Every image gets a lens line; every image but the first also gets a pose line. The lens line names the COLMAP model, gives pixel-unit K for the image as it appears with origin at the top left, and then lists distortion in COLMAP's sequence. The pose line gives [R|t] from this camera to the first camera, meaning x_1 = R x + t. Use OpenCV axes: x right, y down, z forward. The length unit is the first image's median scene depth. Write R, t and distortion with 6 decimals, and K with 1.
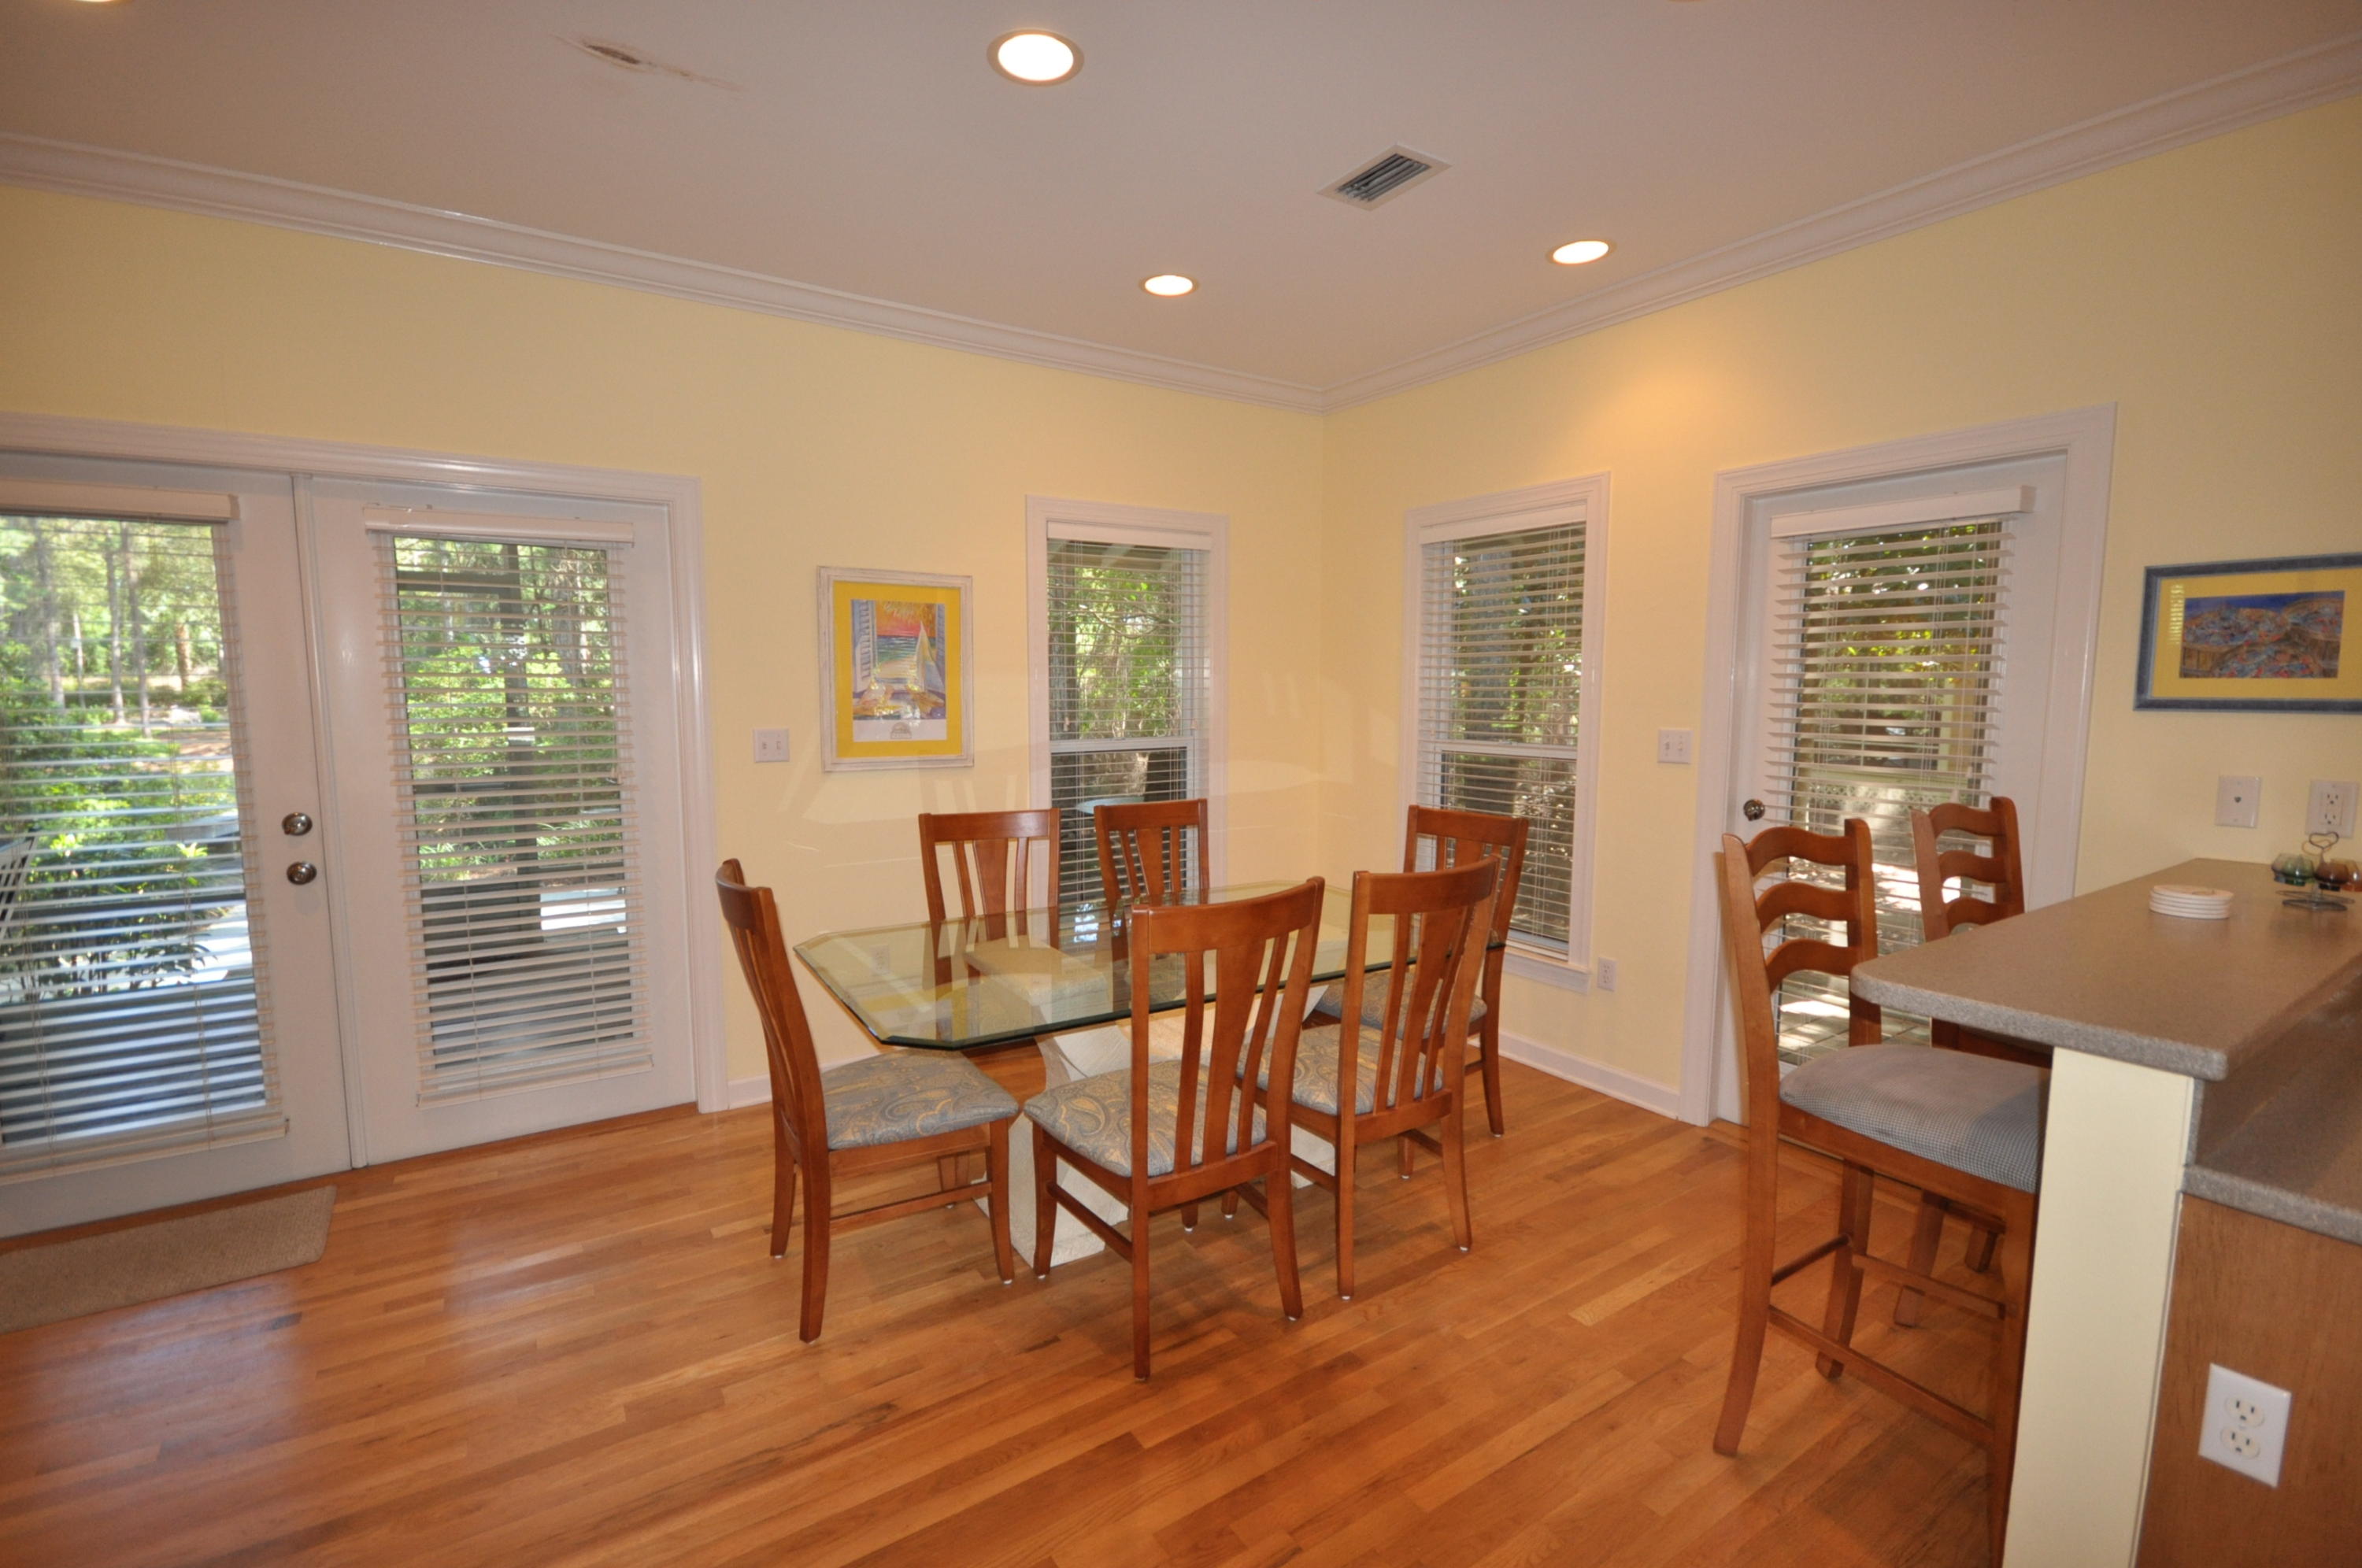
lens RADIAL K [[1036.4, 0, 1179.0], [0, 1036.4, 793.0], [0, 0, 1]] dist [0.002497, -0.006875]
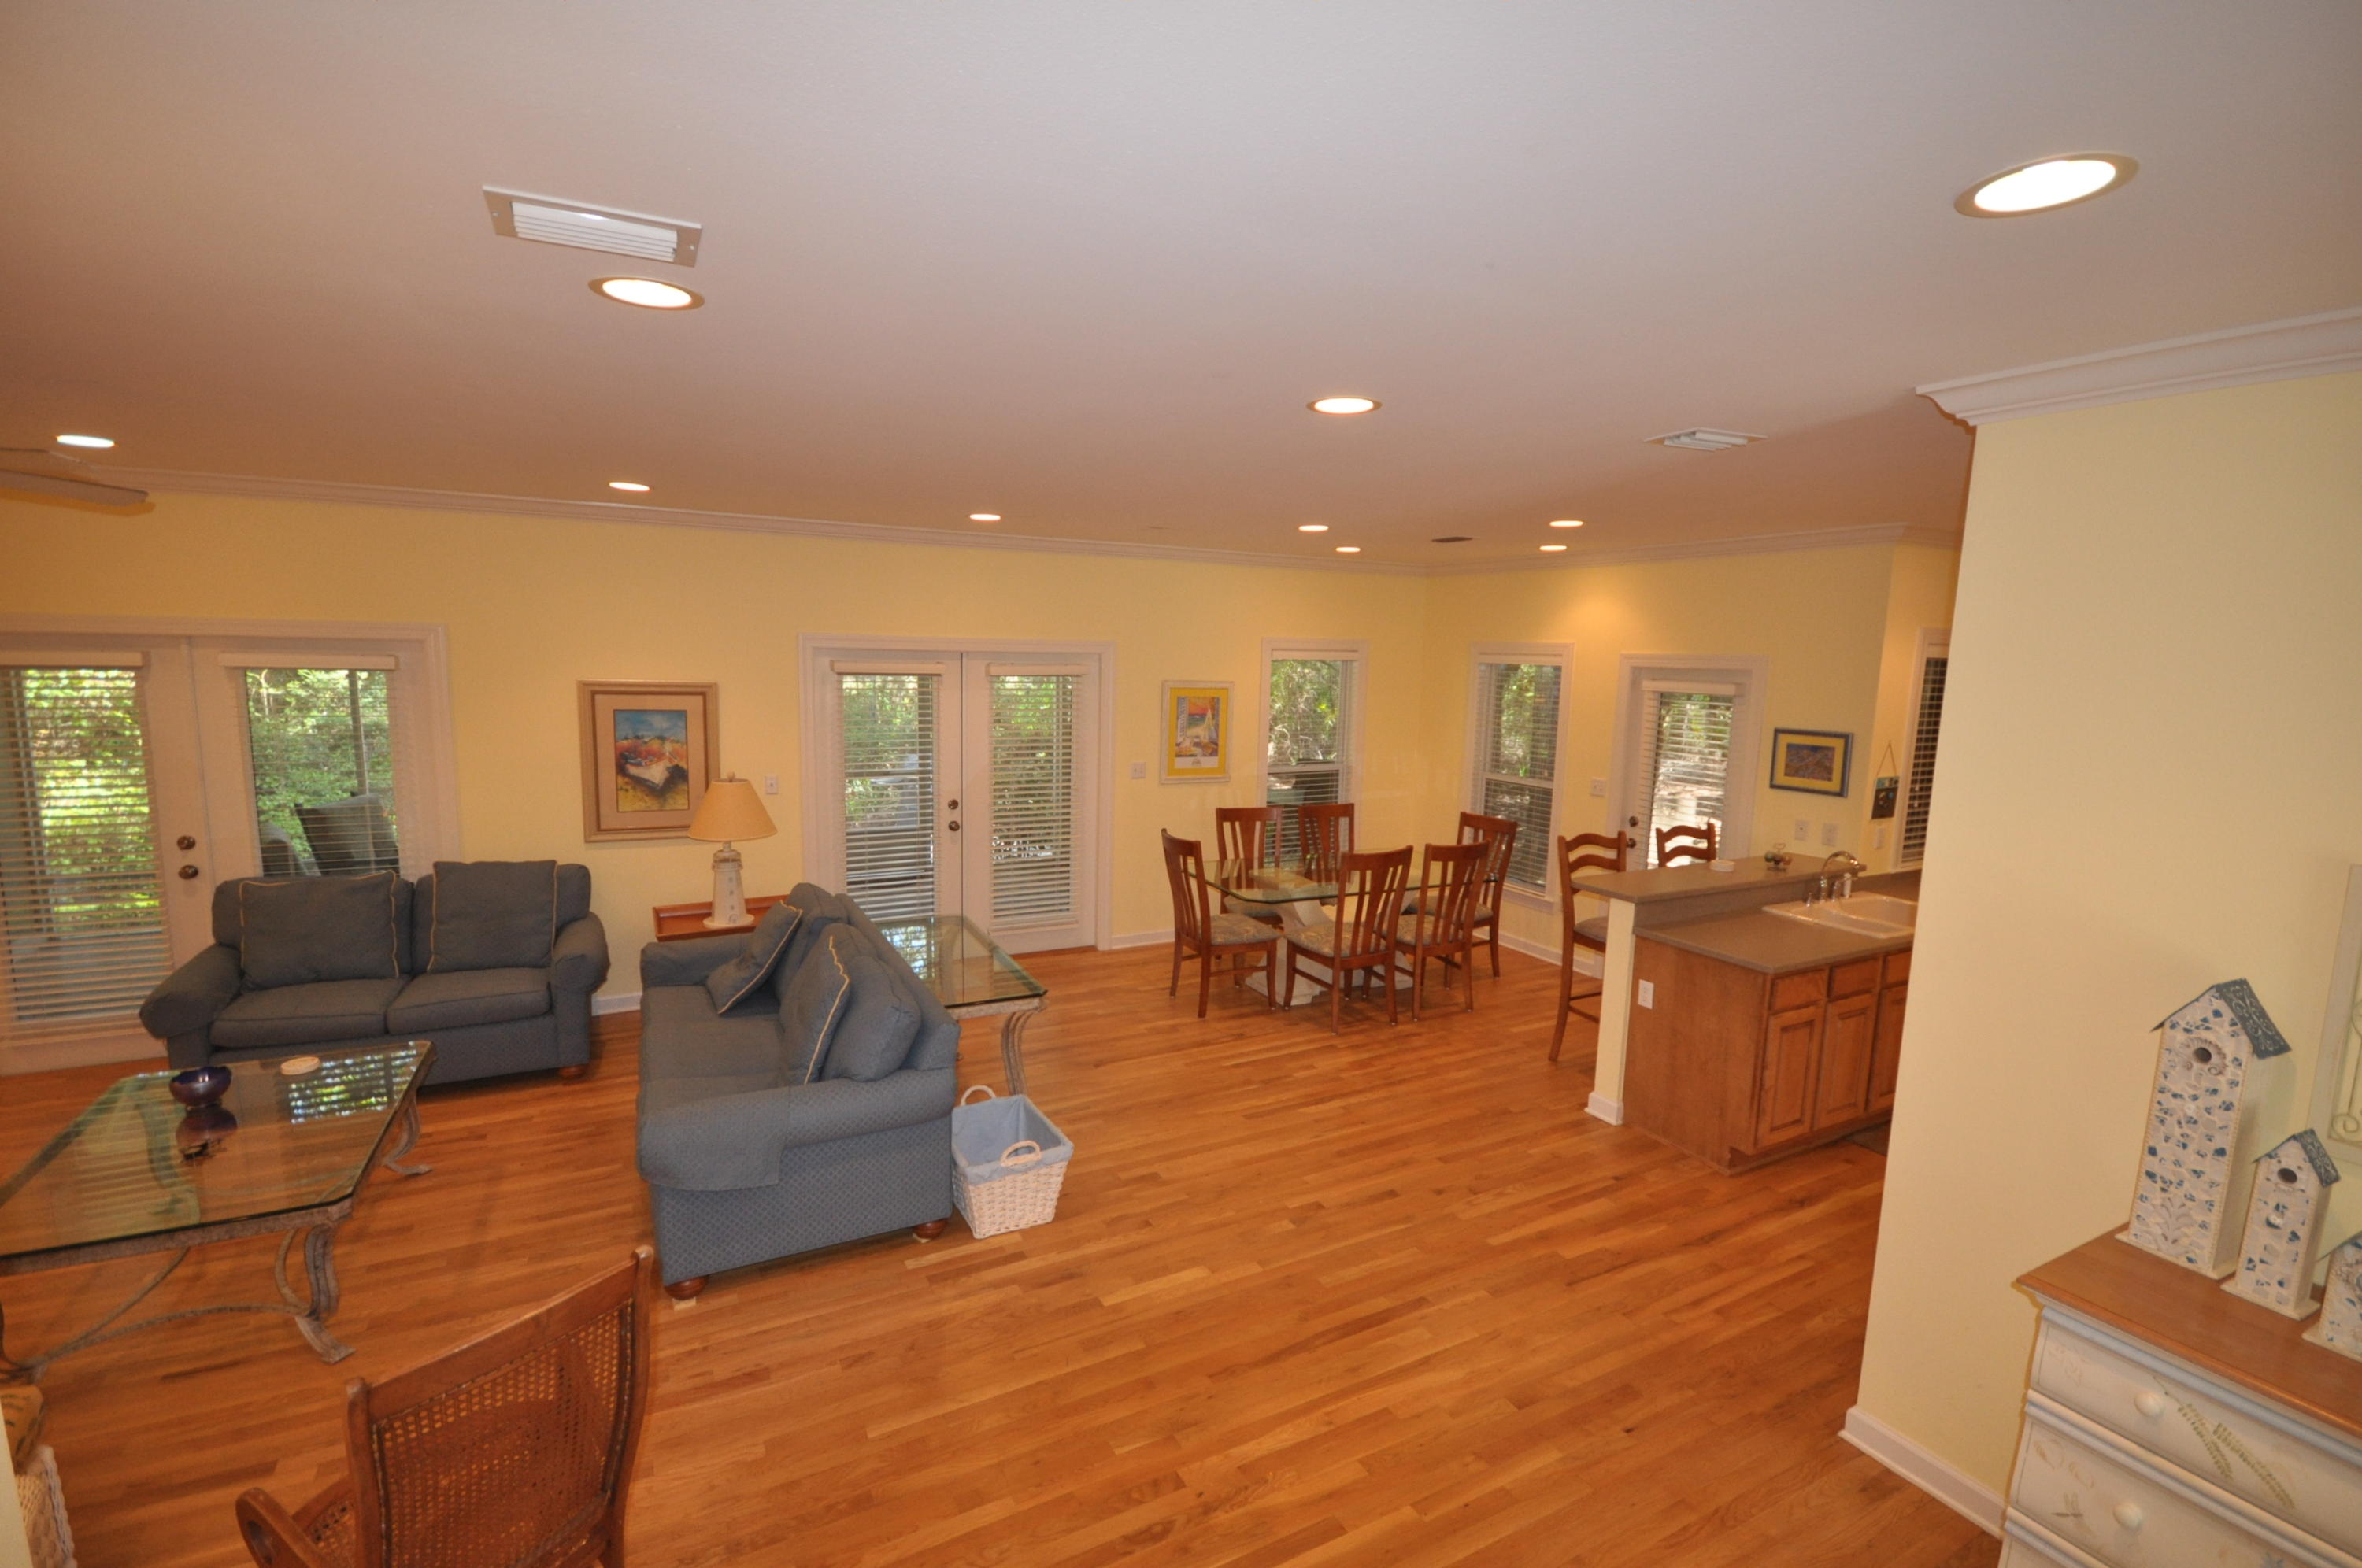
lens RADIAL K [[1036.4, 0, 1179.0], [0, 1036.4, 793.0], [0, 0, 1]] dist [0.002497, -0.006875]
pose [[0.994987, 0.035829, -0.093370, -0.158232], [-0.032801, 0.998891, 0.033770, -0.090741], [0.094477, -0.030538, 0.995059, -1.258724]]
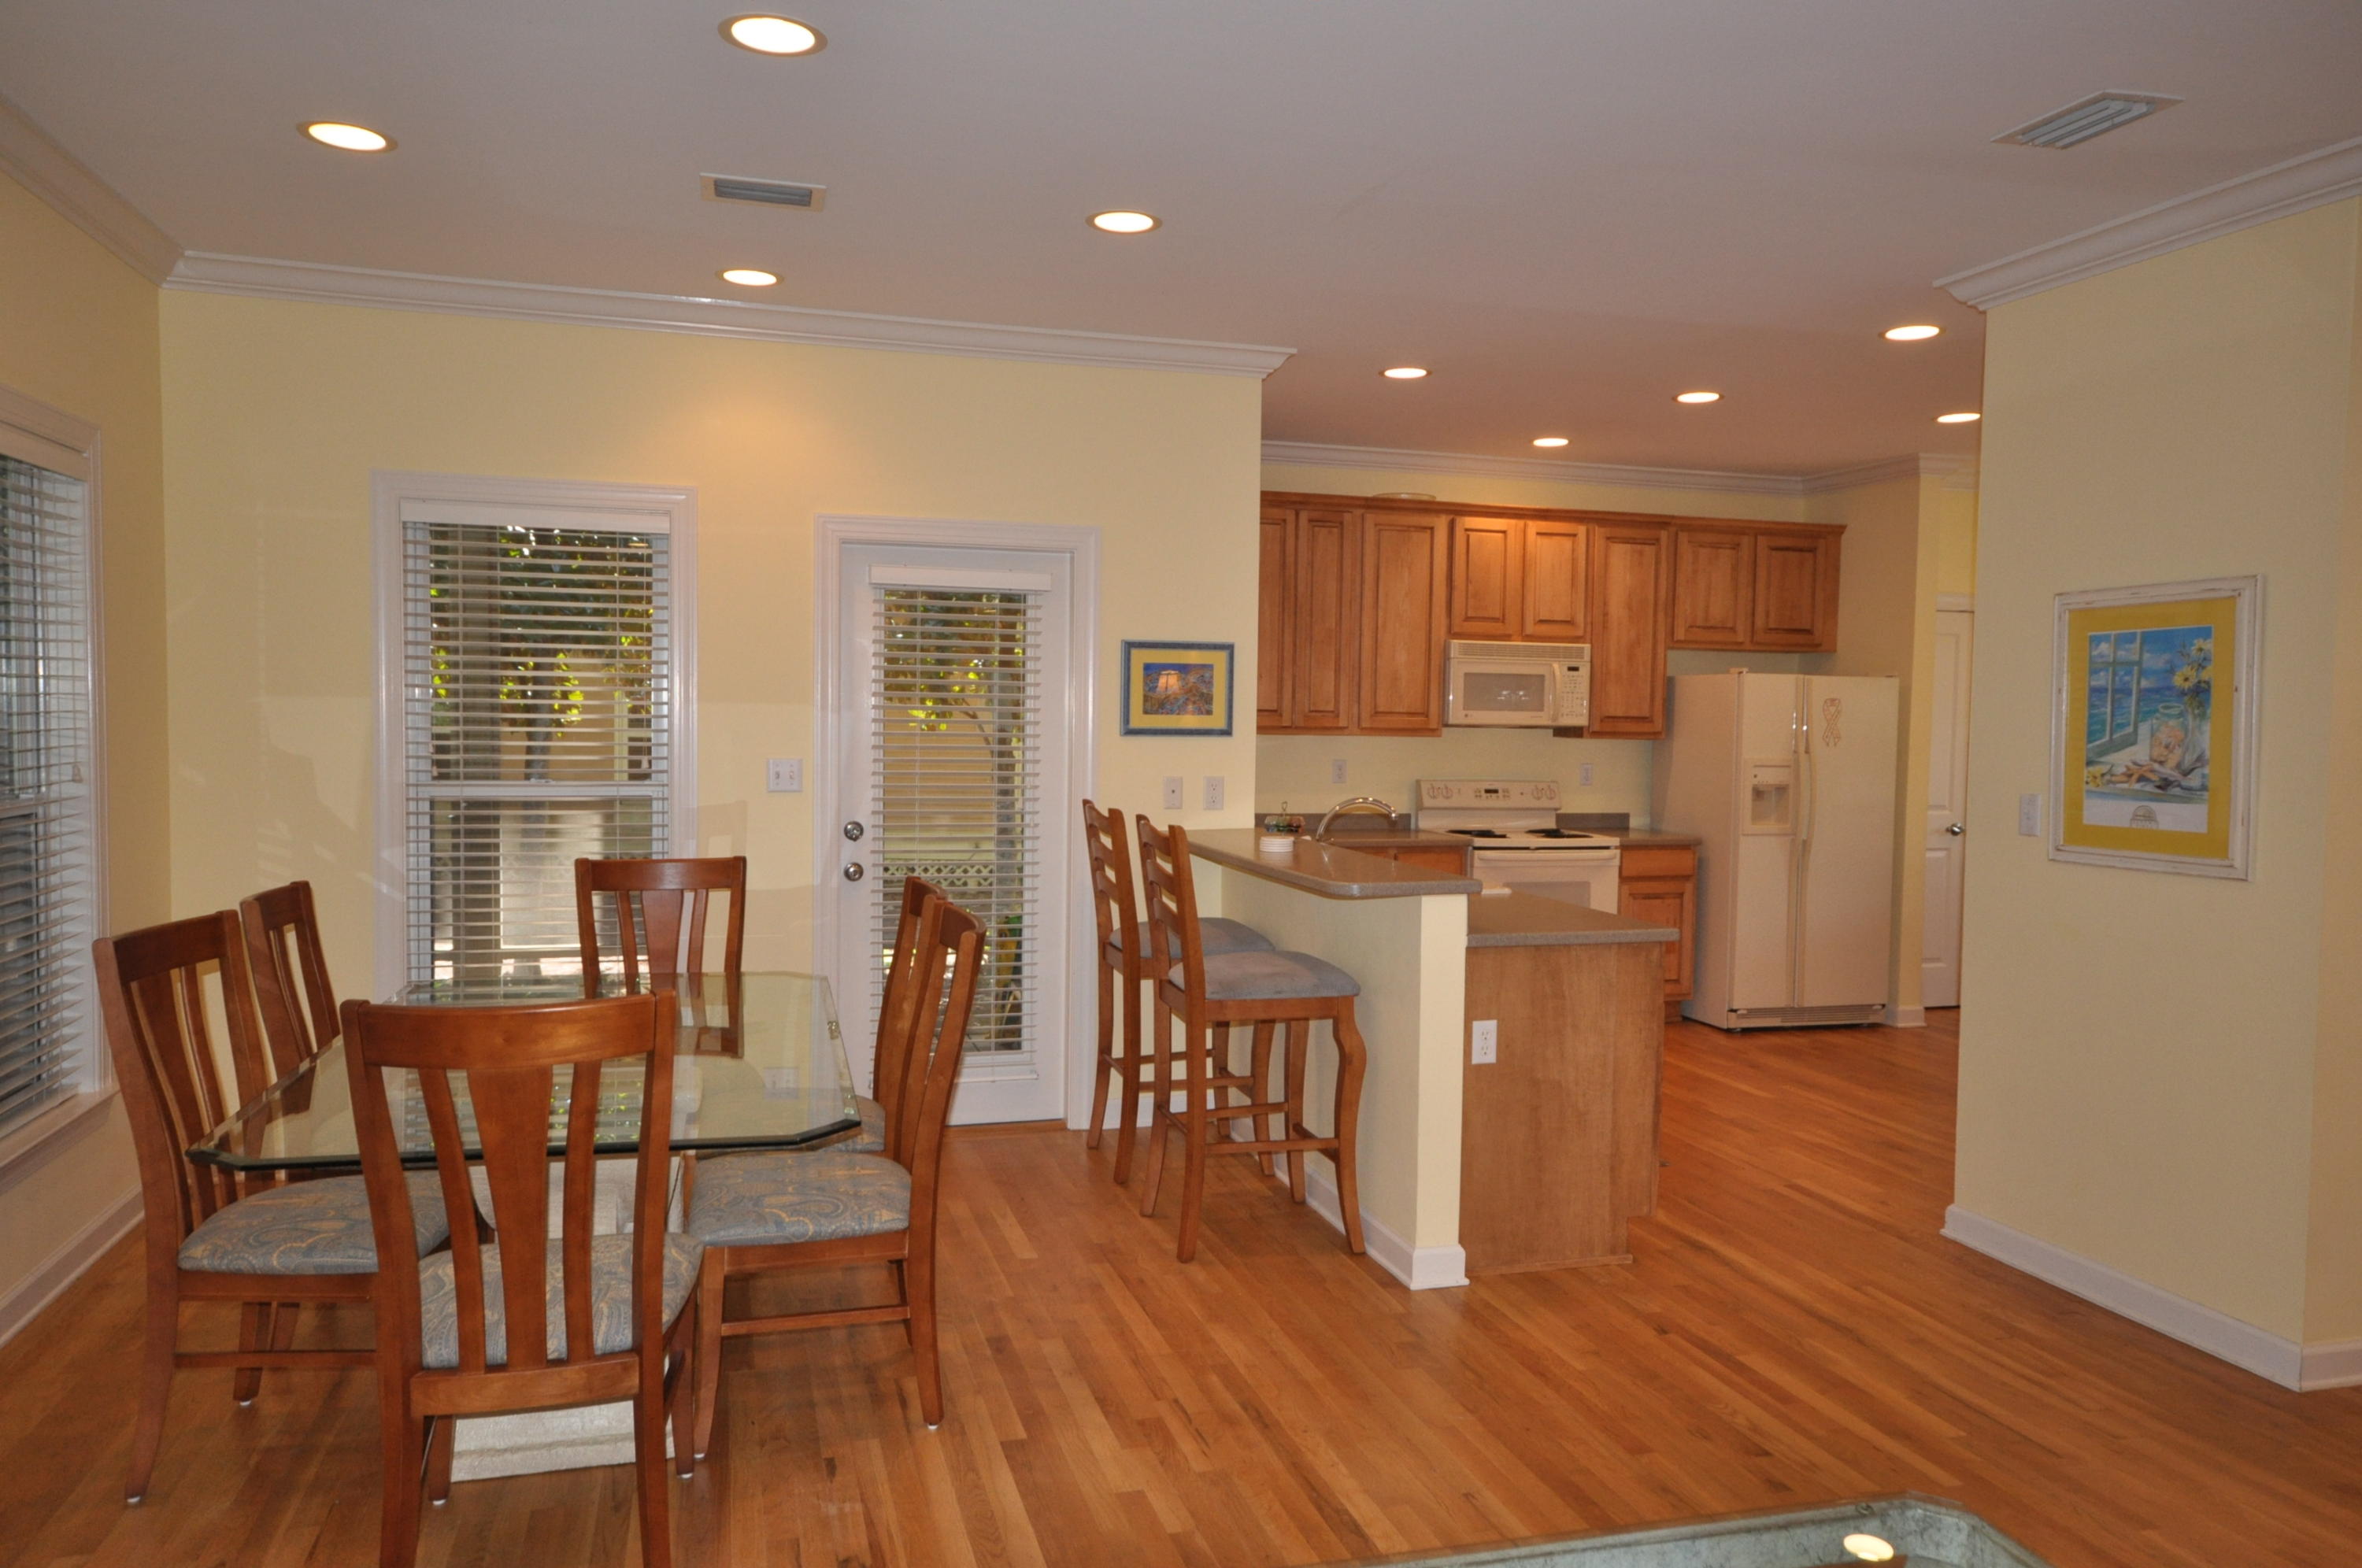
lens RADIAL K [[1593.0, 0, 1181.0], [0, 1593.0, 784.0], [0, 0, 1]] dist [0.017000, 0.000626]
pose [[0.286052, -0.040083, 0.957375, -1.079527], [0.082760, 0.996425, 0.016991, -0.037485], [-0.954634, 0.074372, 0.288346, 0.230324]]
